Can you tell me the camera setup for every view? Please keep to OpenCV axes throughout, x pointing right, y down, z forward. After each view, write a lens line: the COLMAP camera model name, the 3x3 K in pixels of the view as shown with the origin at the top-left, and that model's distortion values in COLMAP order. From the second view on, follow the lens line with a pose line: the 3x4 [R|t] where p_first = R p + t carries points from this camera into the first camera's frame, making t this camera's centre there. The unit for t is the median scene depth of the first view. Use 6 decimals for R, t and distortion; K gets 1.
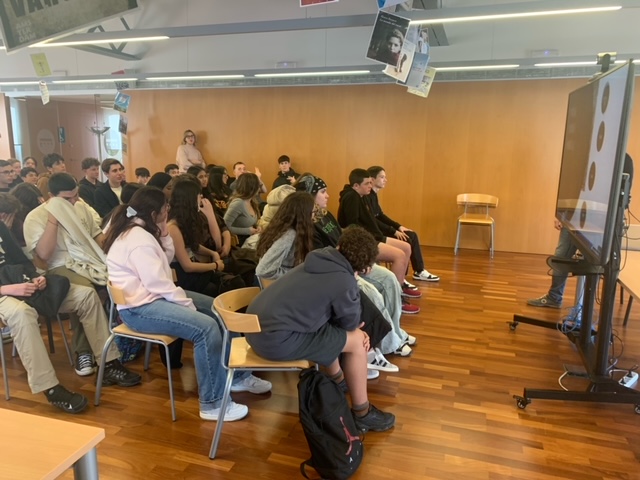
lens RADIAL K [[490.8, 0, 317.4], [0, 490.8, 239.2], [0, 0, 1]] dist [0.008054, 0.001746]
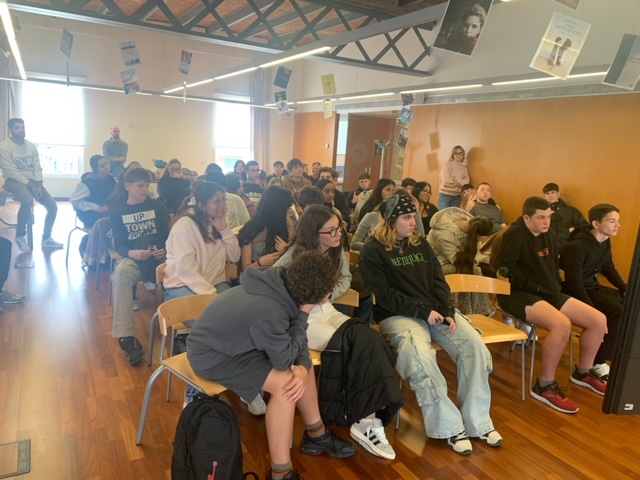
lens RADIAL K [[490.8, 0, 318.4], [0, 490.8, 241.4], [0, 0, 1]] dist [0.008054, 0.001746]
pose [[0.730196, 0.166949, -0.662527, 0.428484], [-0.190287, 0.981013, 0.037481, -0.052800], [0.656205, 0.098702, 0.748099, 0.270552]]
